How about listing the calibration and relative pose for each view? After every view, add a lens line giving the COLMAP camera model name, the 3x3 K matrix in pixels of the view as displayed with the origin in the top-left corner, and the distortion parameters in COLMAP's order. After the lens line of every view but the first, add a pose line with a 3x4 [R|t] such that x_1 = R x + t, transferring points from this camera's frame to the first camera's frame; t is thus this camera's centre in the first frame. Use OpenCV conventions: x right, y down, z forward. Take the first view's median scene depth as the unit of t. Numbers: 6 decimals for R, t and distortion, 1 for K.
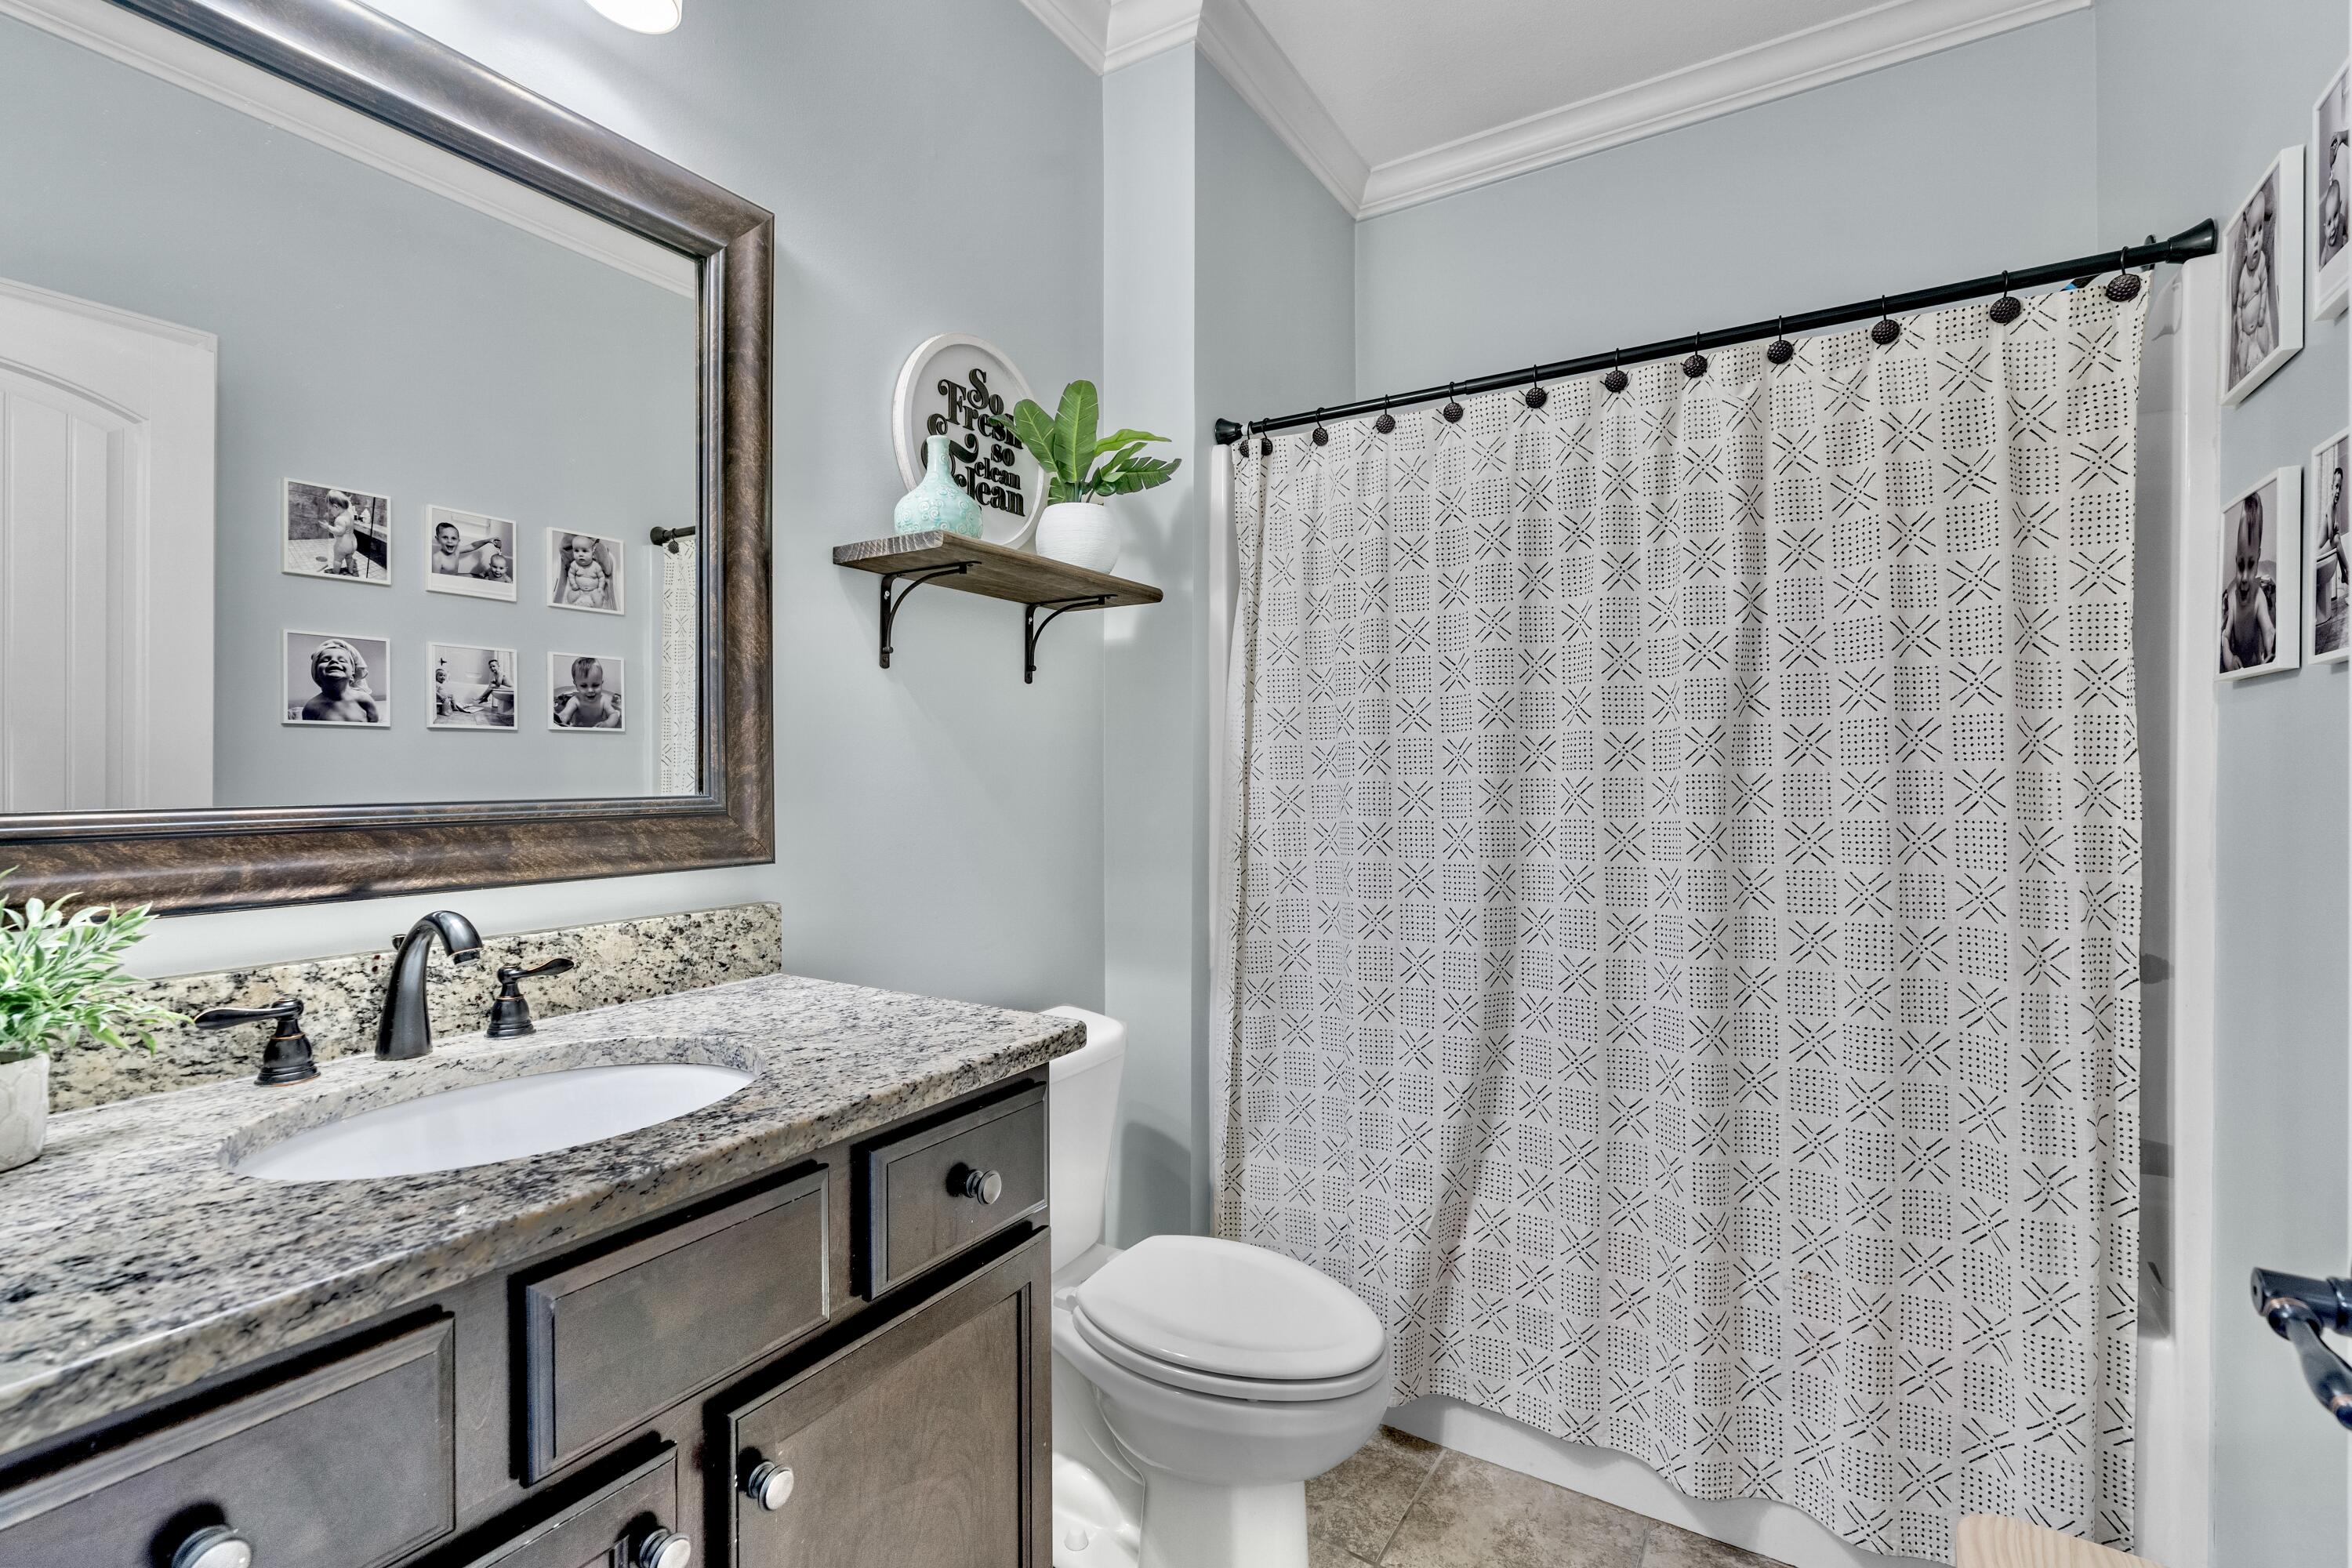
lens RADIAL K [[1067.8, 0, 1170.1], [0, 1067.8, 776.3], [0, 0, 1]] dist [-0.011050, 0.003612]
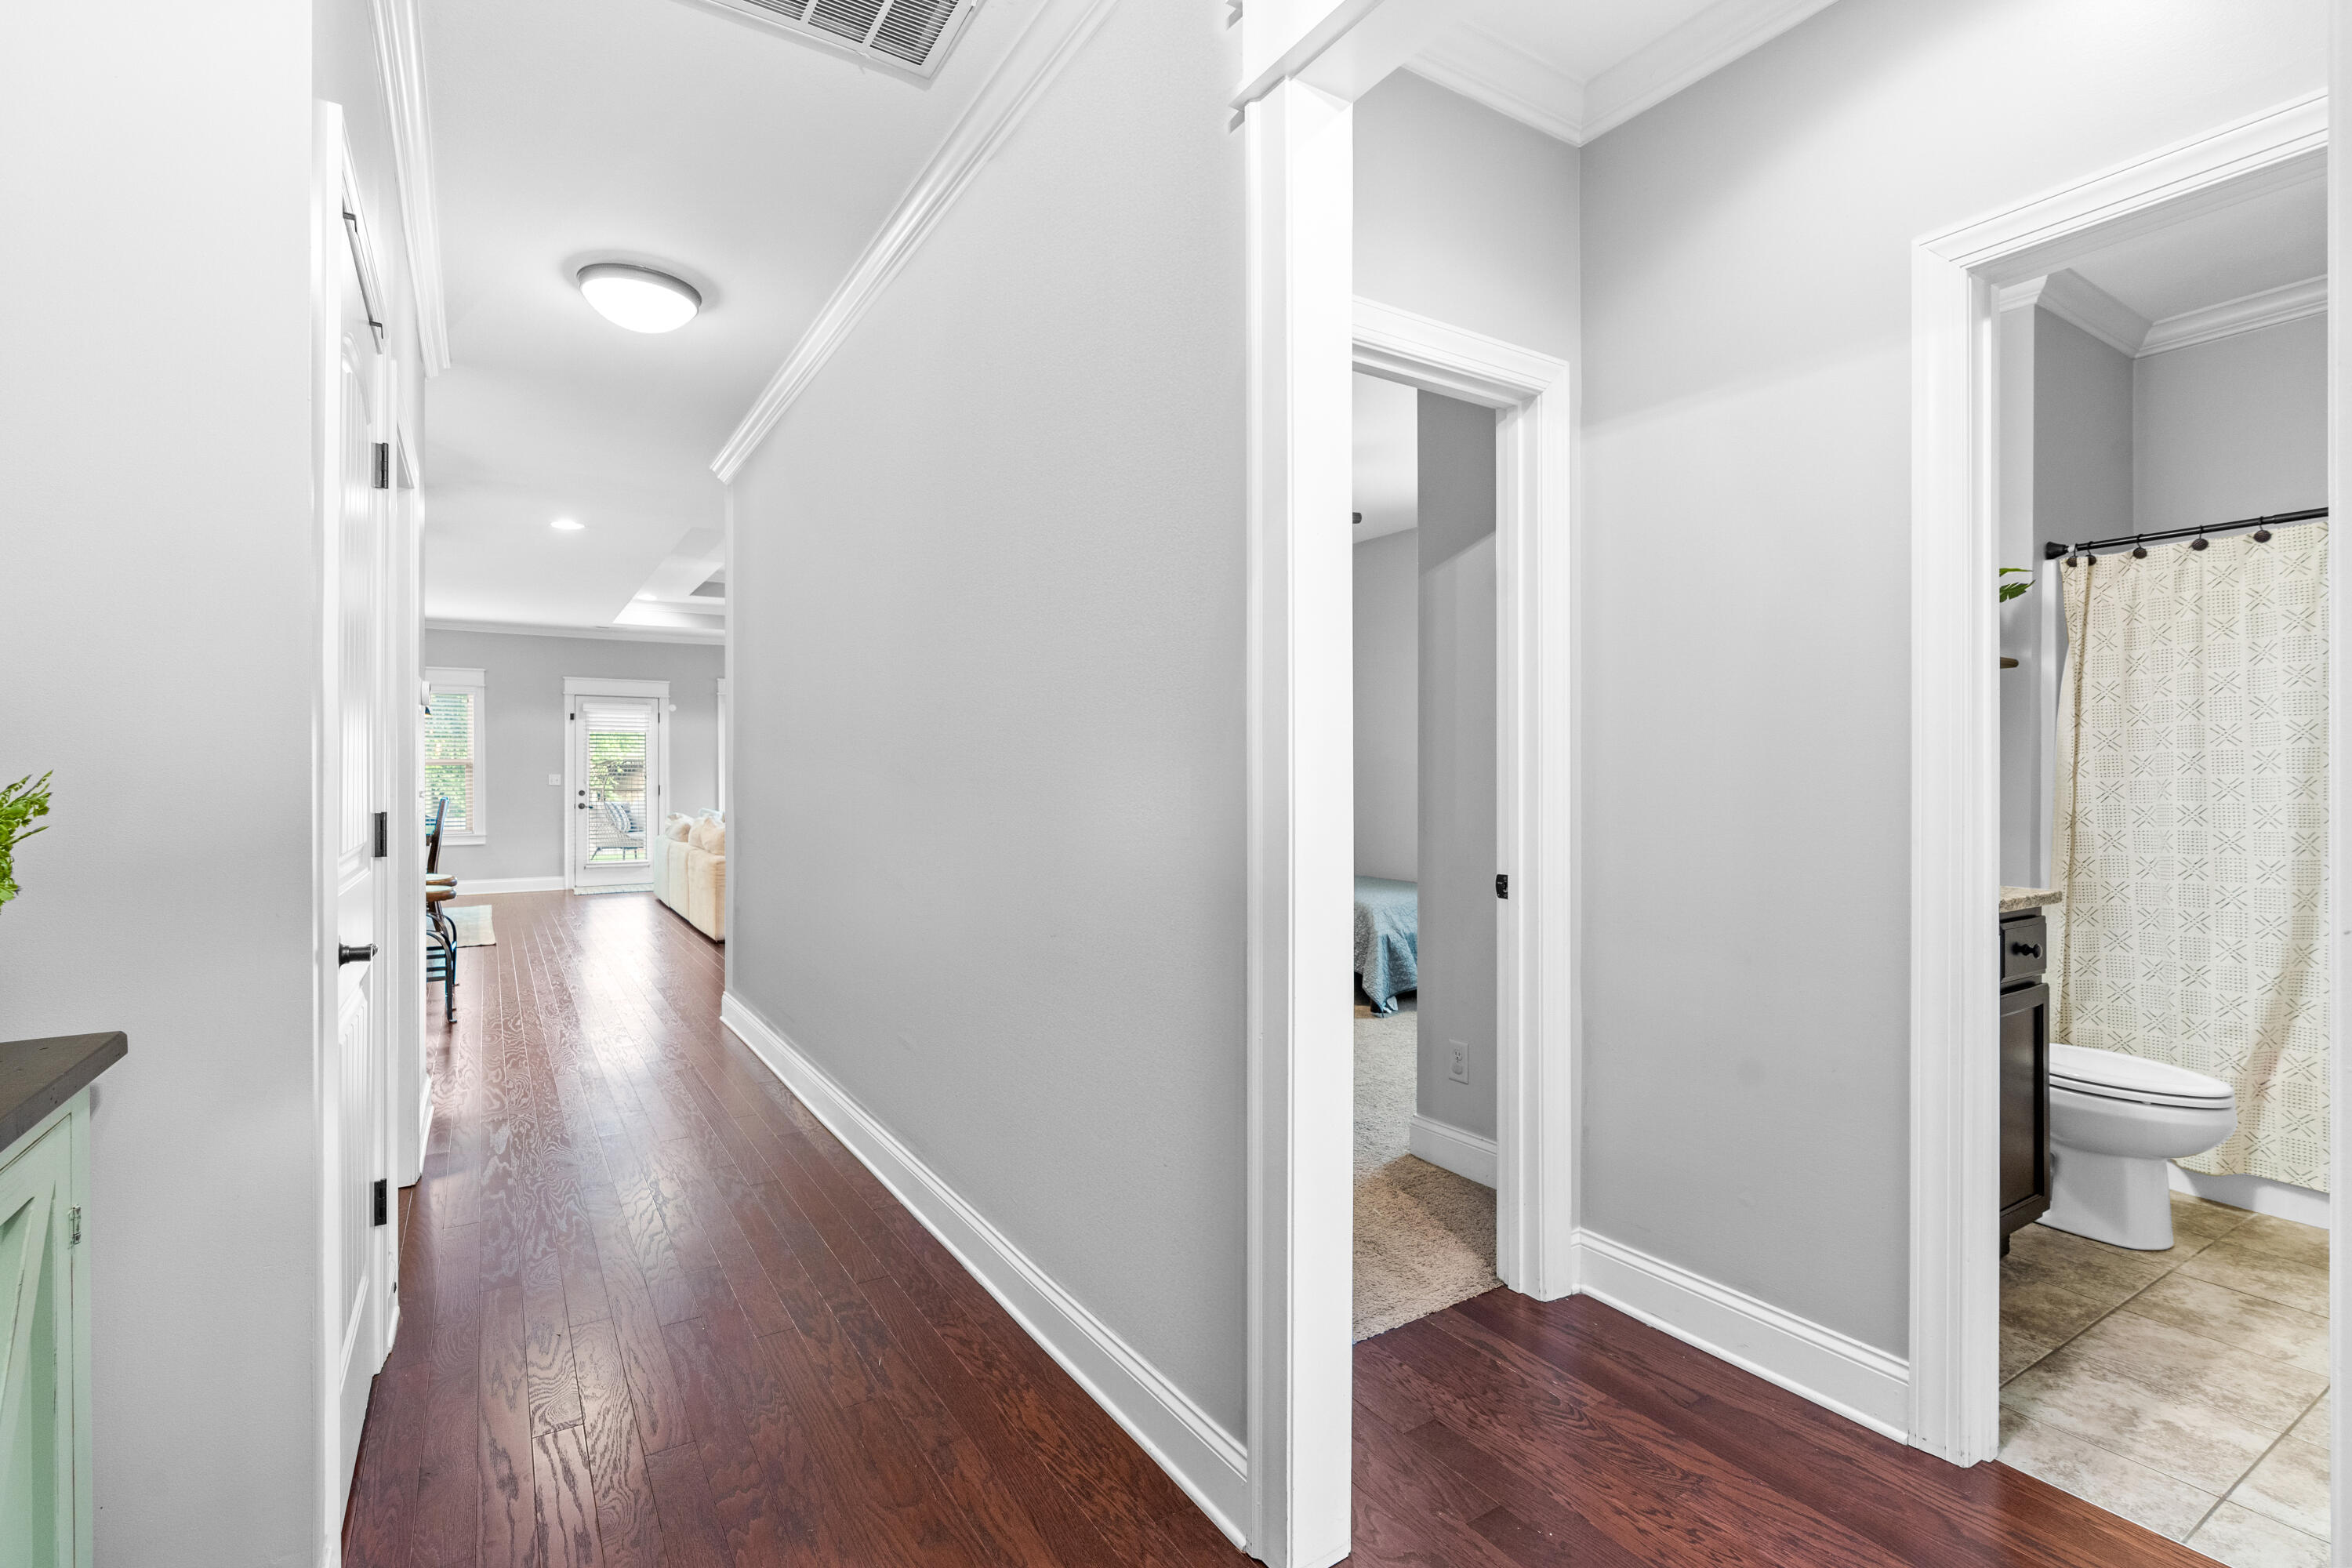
lens RADIAL K [[1067.8, 0, 1171.9], [0, 1067.8, 776.0], [0, 0, 1]] dist [-0.011050, 0.003612]
pose [[0.896123, 0.000367, -0.443807, -0.450419], [-0.001577, 0.999996, -0.002359, 0.007470], [0.443804, 0.002814, 0.896119, -1.029848]]
